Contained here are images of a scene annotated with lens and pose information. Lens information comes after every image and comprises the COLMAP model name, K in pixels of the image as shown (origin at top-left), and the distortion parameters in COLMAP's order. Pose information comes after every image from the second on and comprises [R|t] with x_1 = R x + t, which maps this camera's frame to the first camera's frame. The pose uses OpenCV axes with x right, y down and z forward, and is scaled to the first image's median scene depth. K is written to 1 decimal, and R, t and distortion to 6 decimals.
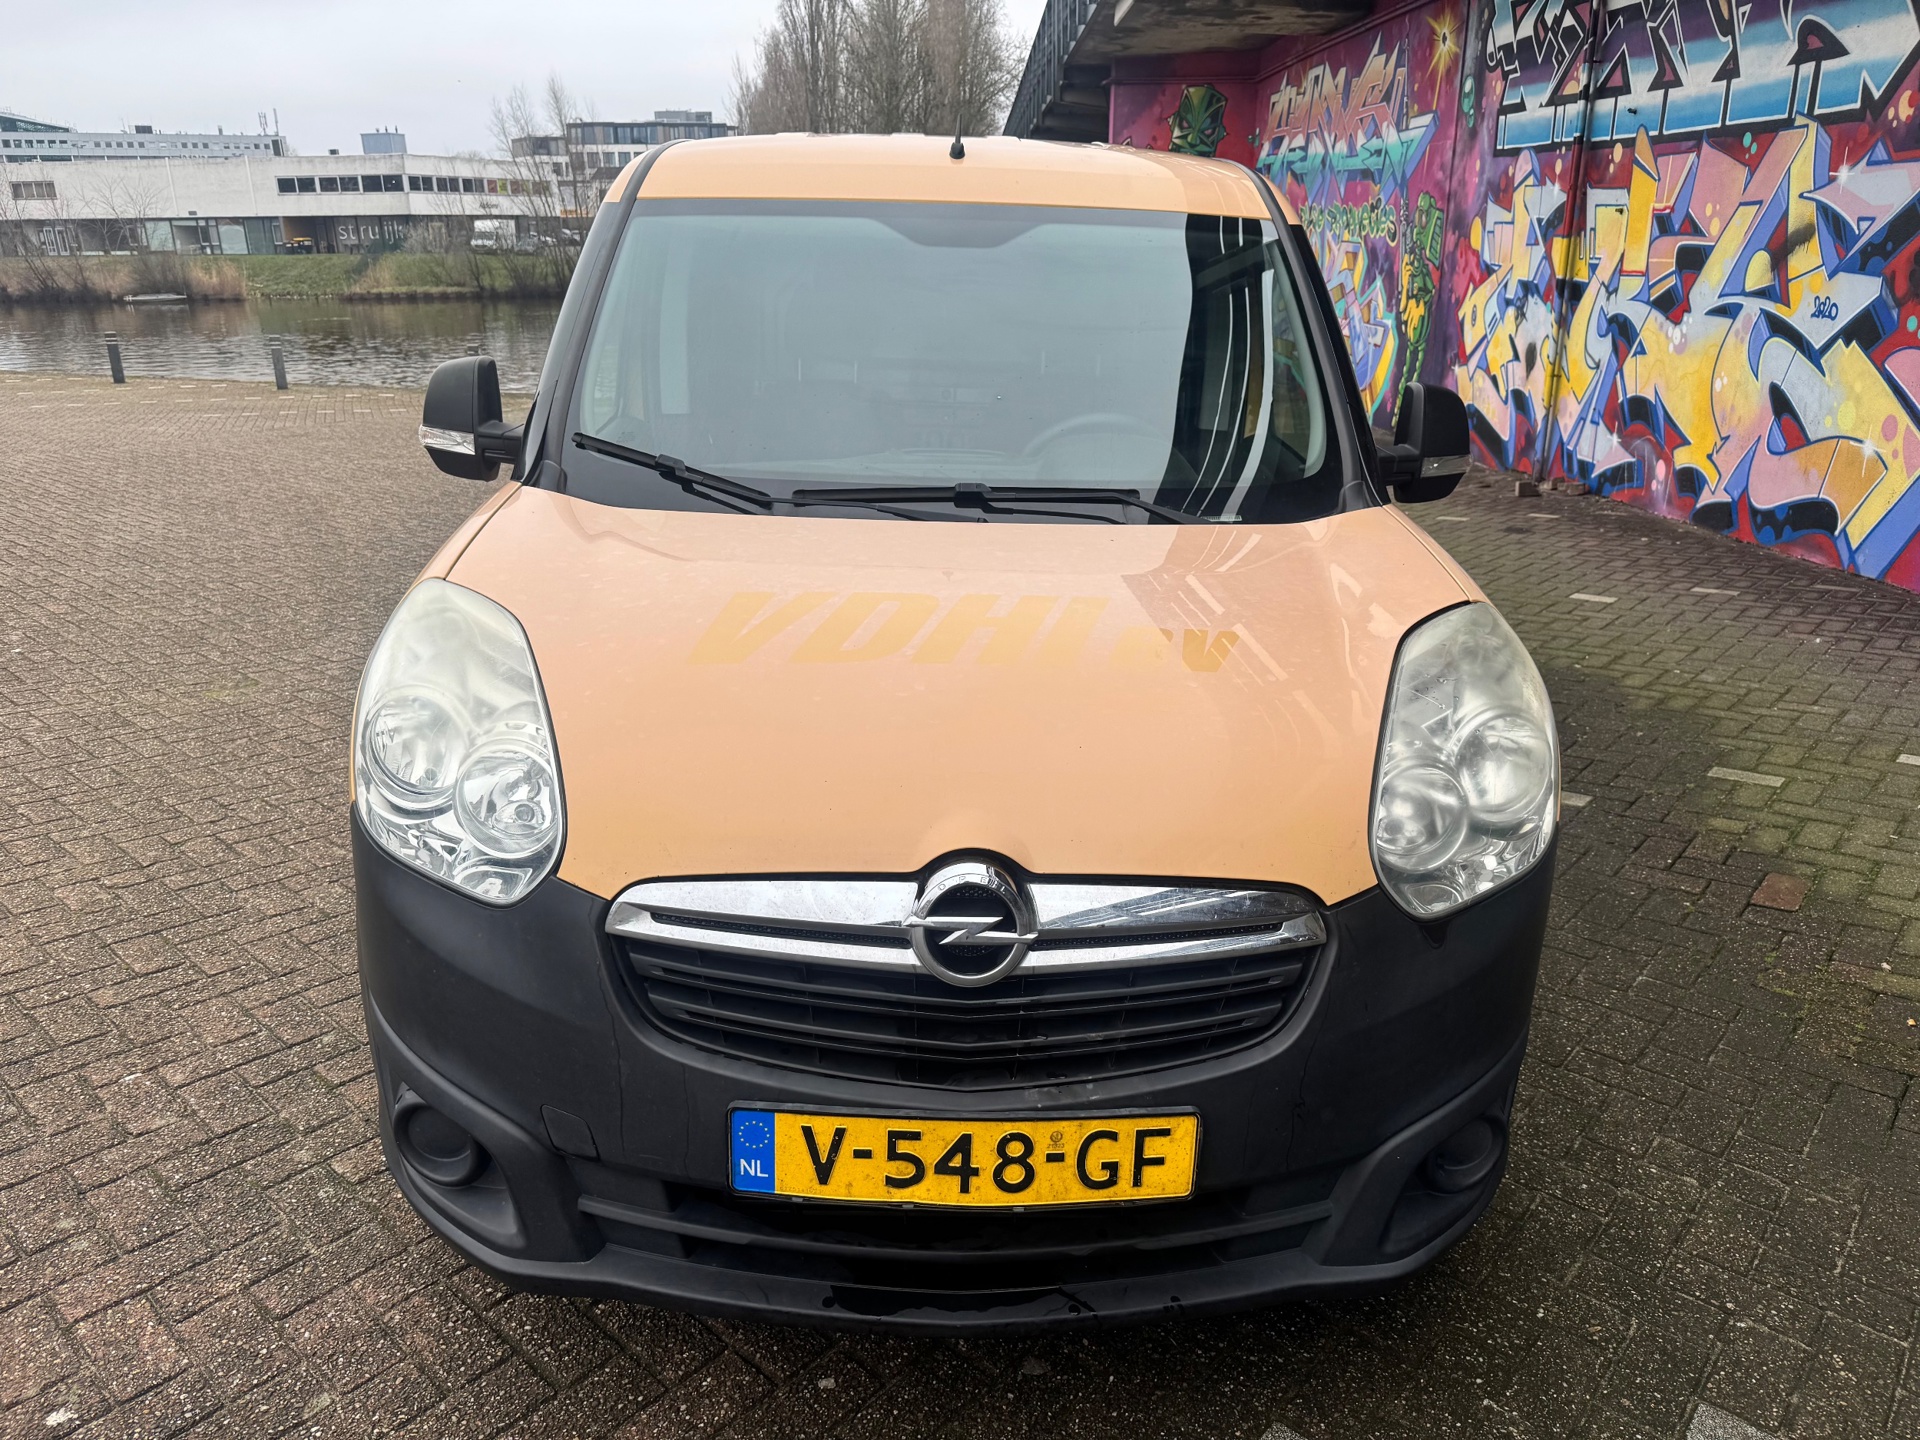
lens RADIAL K [[1357.6, 0, 960.0], [0, 1357.6, 720.0], [0, 0, 1]] dist [0.001629, -0.007117]
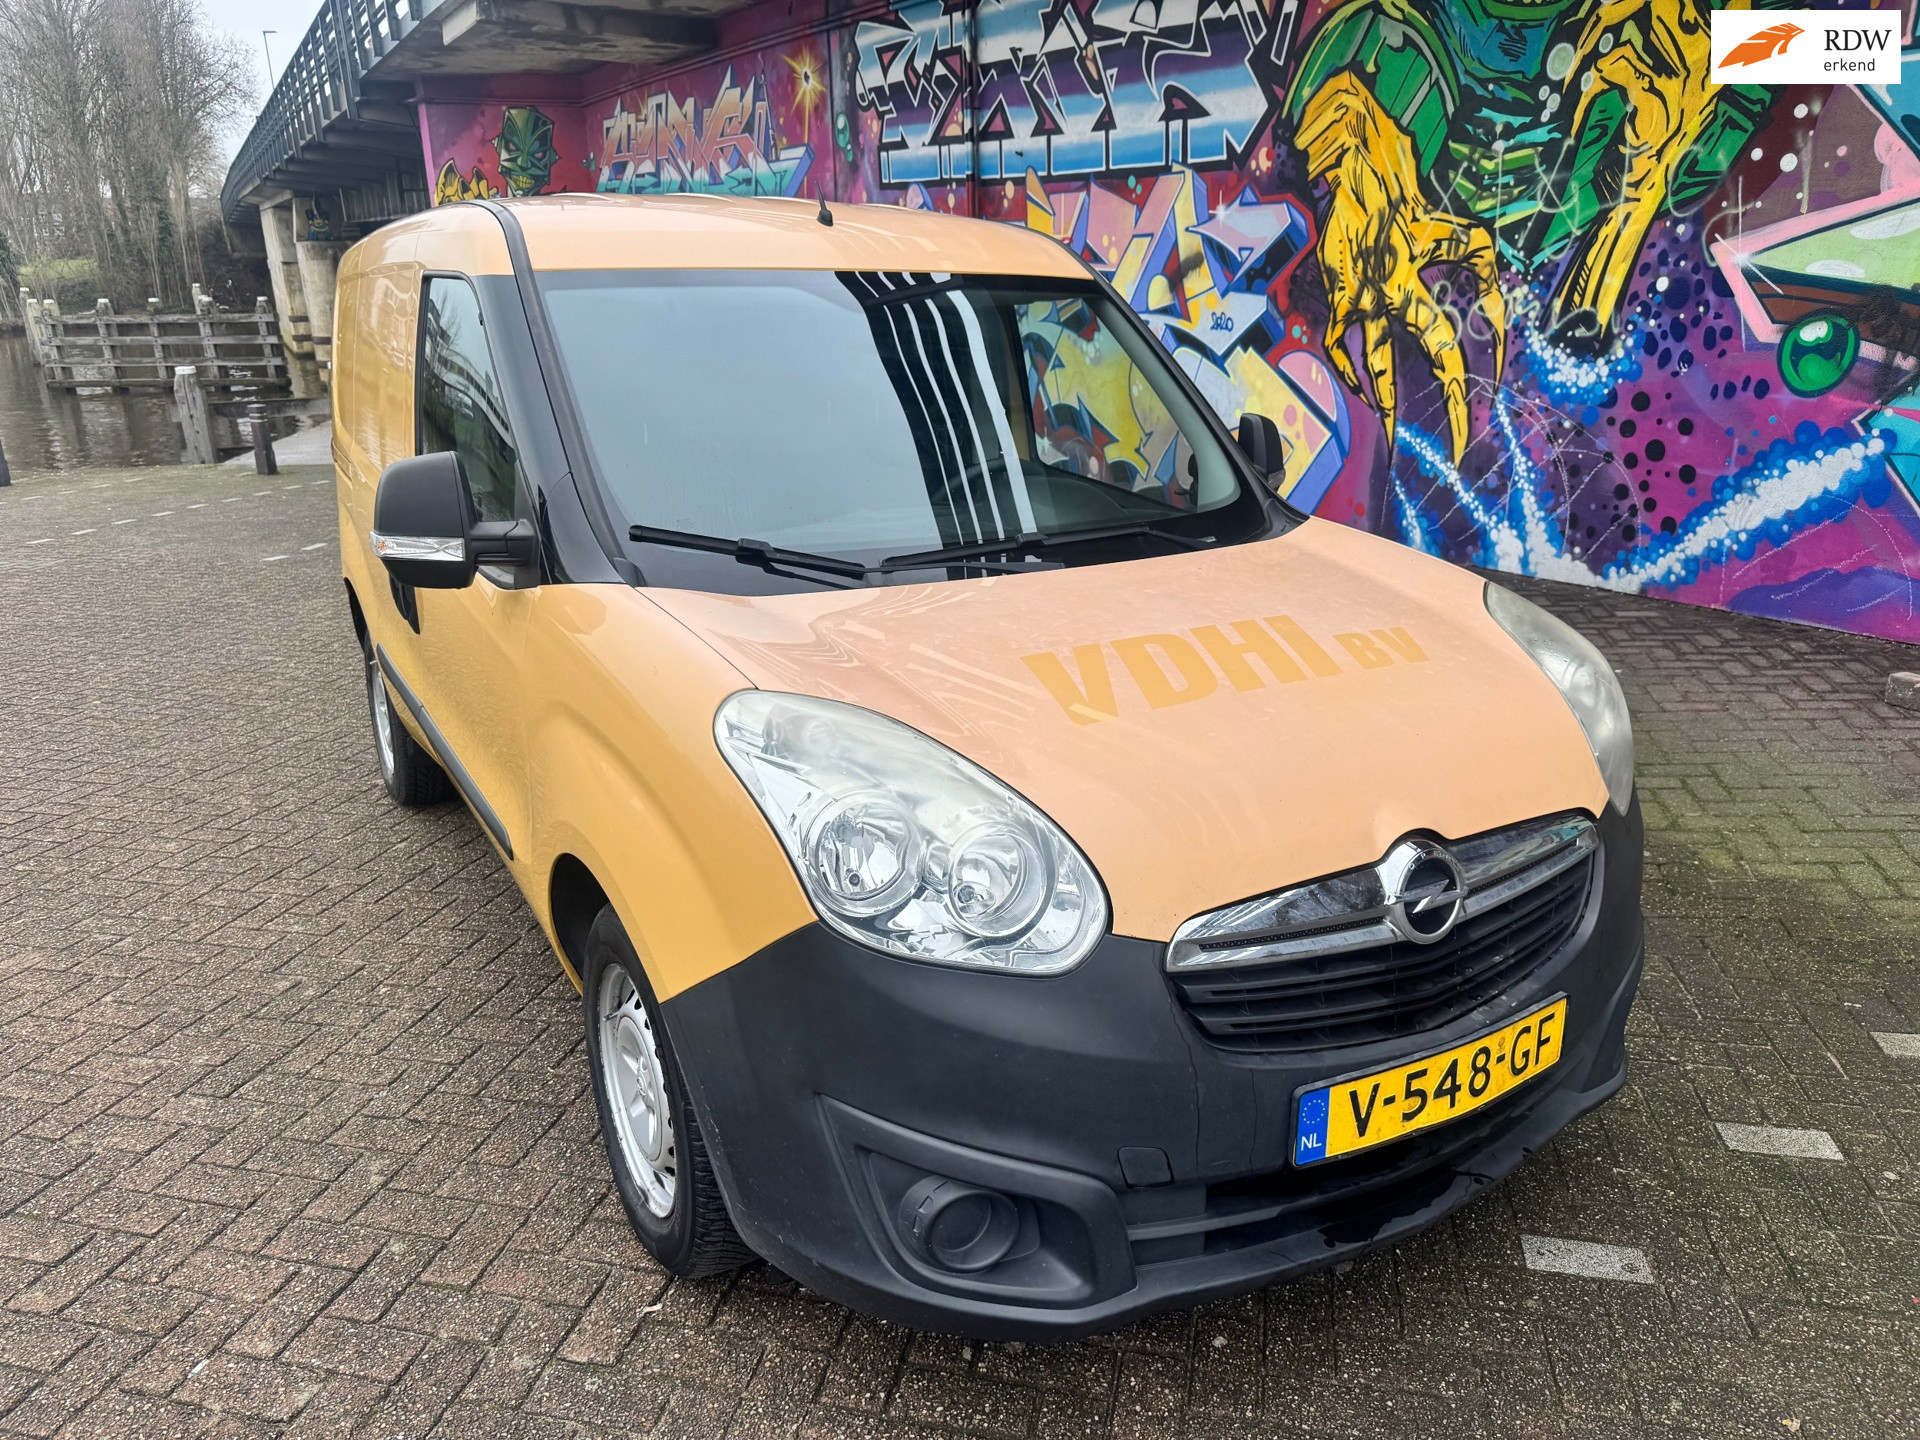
lens RADIAL K [[1372.7, 0, 960.0], [0, 1372.7, 733.0], [0, 0, 1]] dist [-0.003456, -0.009396]
pose [[0.877540, -0.169759, 0.448448, -0.162231], [0.172494, 0.984385, 0.035095, -0.019067], [-0.447403, 0.046557, 0.893120, 0.014669]]
